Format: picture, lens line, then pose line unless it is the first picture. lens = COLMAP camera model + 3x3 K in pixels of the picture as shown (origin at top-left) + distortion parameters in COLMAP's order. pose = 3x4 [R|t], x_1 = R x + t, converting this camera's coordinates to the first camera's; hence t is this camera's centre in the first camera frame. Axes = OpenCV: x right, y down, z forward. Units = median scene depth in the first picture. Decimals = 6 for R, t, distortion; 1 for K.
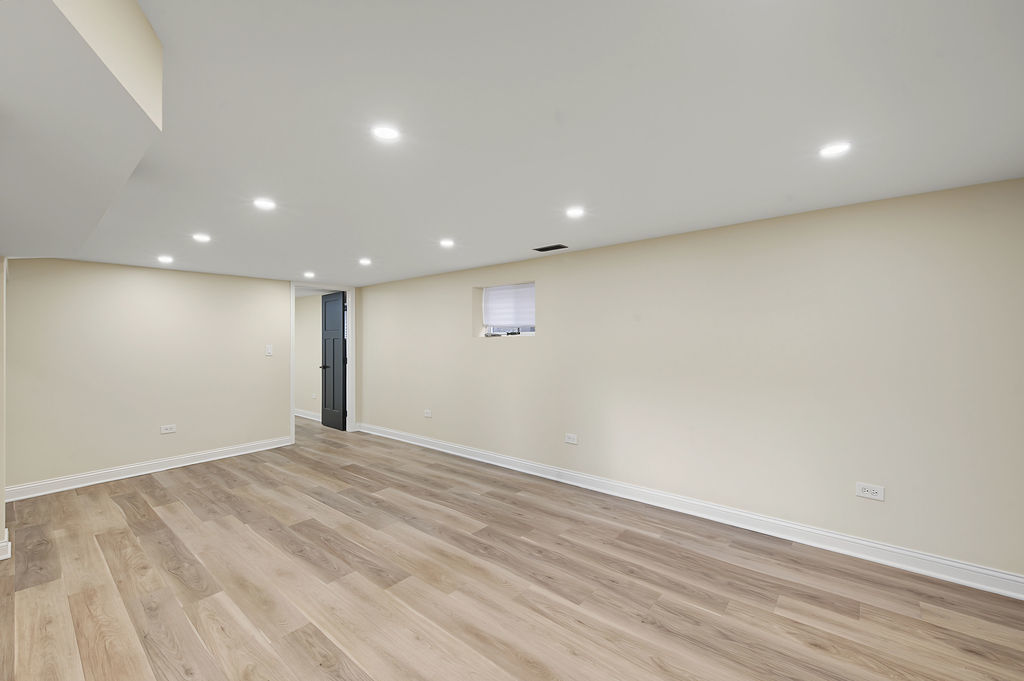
lens RADIAL K [[405.2, 0, 515.9], [0, 405.2, 342.0], [0, 0, 1]] dist [-0.002221, -0.000215]
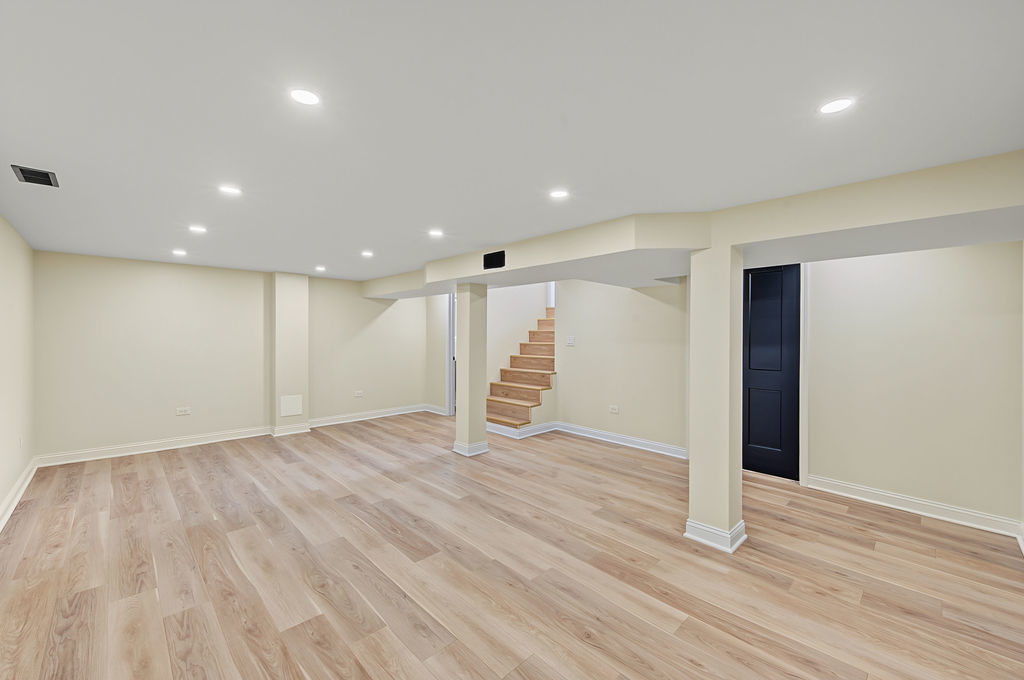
lens RADIAL K [[419.2, 0, 503.8], [0, 419.2, 335.5], [0, 0, 1]] dist [0.000873, -0.000059]
pose [[-0.990187, 0.005273, 0.139653, -0.825818], [0.006556, 0.999940, 0.008732, 0.004035], [-0.139598, 0.009562, -0.990162, 1.856730]]
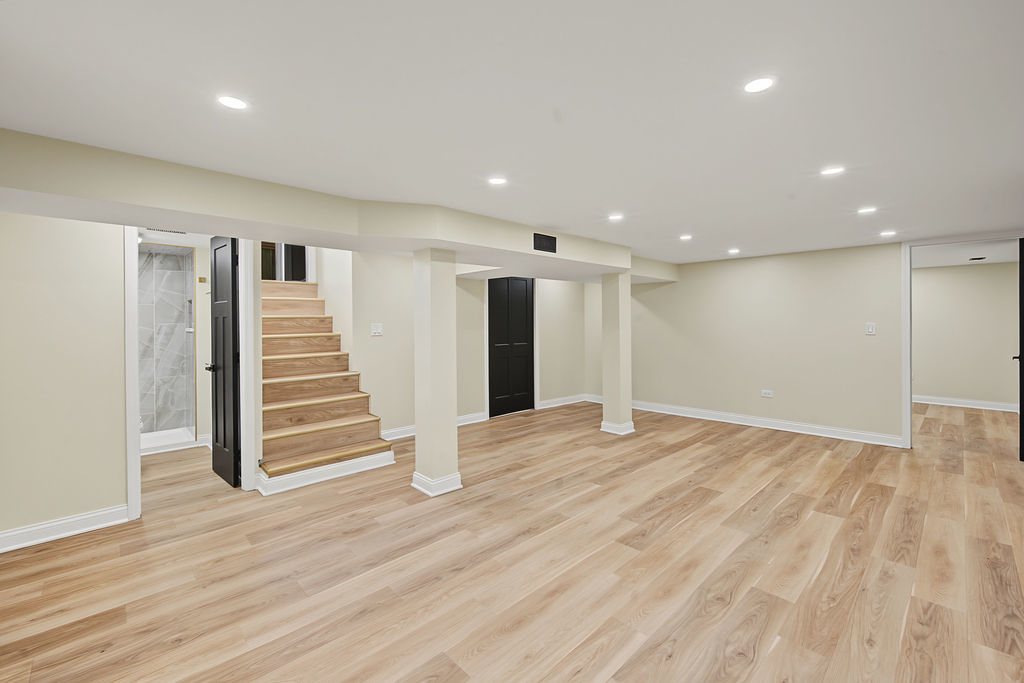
lens RADIAL K [[443.0, 0, 516.4], [0, 443.0, 319.2], [0, 0, 1]] dist [-0.000272, -0.000075]
pose [[-0.106915, 0.005360, -0.994254, 0.676863], [0.001347, 0.999985, 0.005246, 0.000600], [0.994267, -0.000779, -0.106921, 0.644804]]
